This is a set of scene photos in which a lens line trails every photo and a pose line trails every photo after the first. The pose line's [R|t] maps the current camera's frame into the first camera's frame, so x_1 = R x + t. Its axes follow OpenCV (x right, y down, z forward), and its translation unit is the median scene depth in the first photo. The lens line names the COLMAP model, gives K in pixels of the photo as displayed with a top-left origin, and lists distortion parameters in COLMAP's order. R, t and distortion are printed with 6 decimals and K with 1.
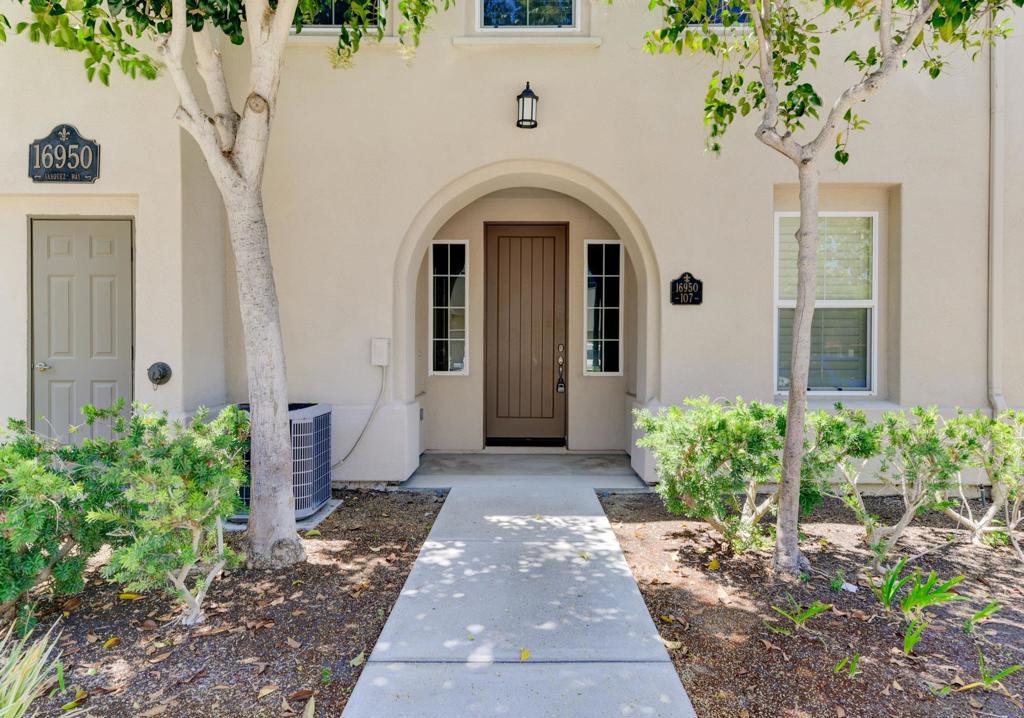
lens RADIAL K [[605.7, 0, 512.0], [0, 605.7, 359.0], [0, 0, 1]] dist [0.018918, 0.003585]
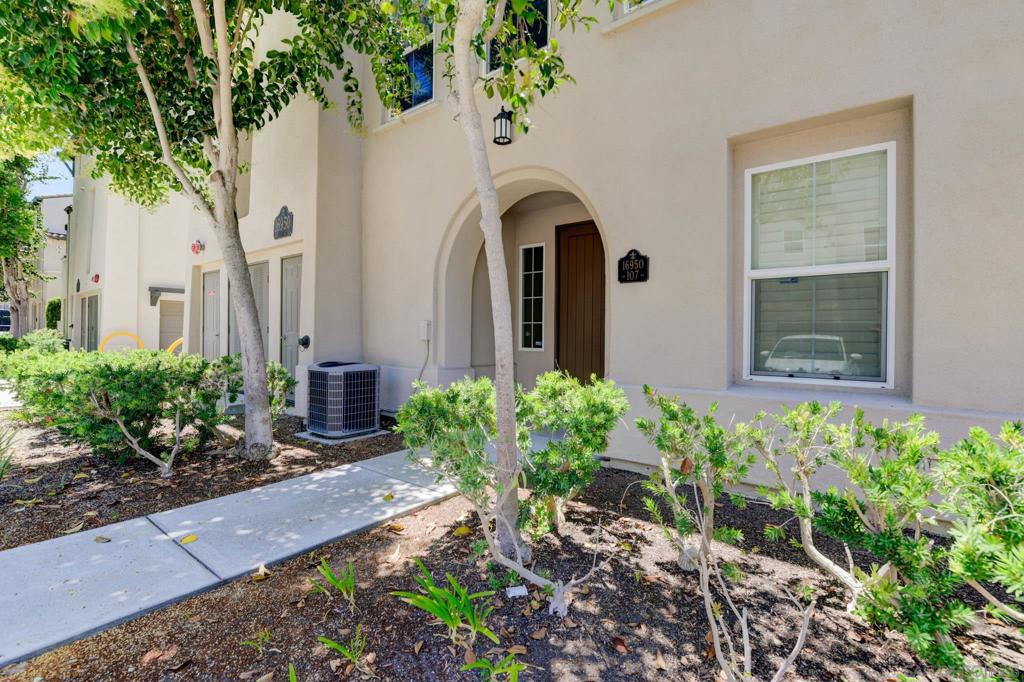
lens RADIAL K [[452.4, 0, 512.0], [0, 452.4, 341.0], [0, 0, 1]] dist [0.001310, -0.000189]
pose [[0.800001, 0.013547, -0.599846, 0.632884], [-0.018216, 0.999833, -0.001714, 0.012431], [0.599722, 0.012298, 0.800114, 0.324672]]
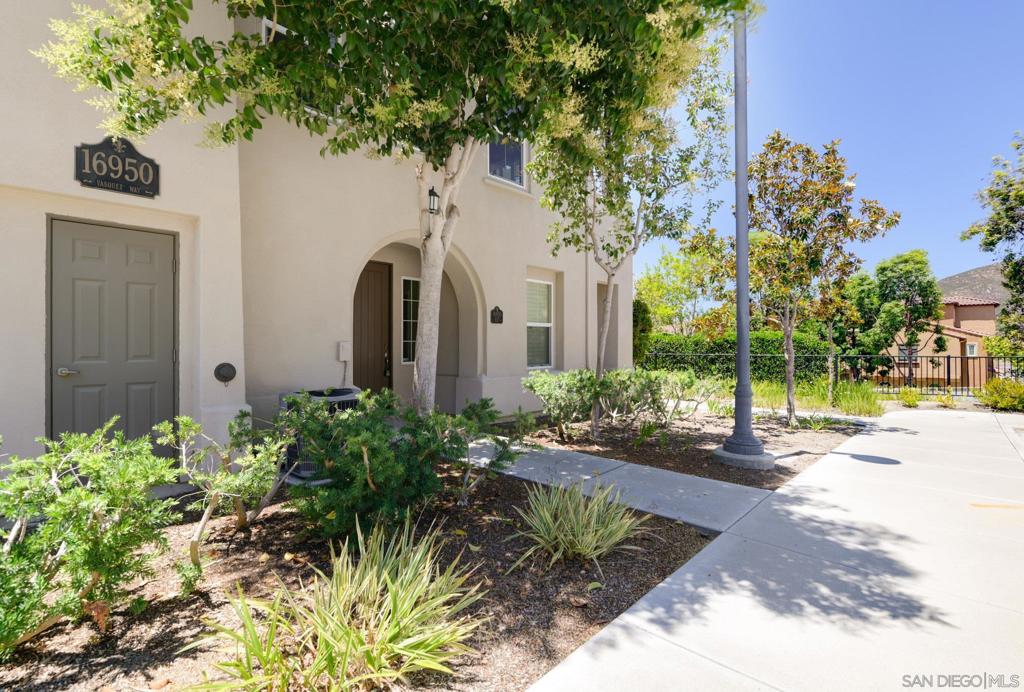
lens RADIAL K [[481.5, 0, 512.0], [0, 481.5, 346.0], [0, 0, 1]] dist [0.016646, -0.000387]
pose [[0.671788, -0.007681, 0.740703, -0.866331], [0.016974, 0.999843, -0.005027, -0.012712], [-0.740549, 0.015950, 0.671814, -0.037925]]
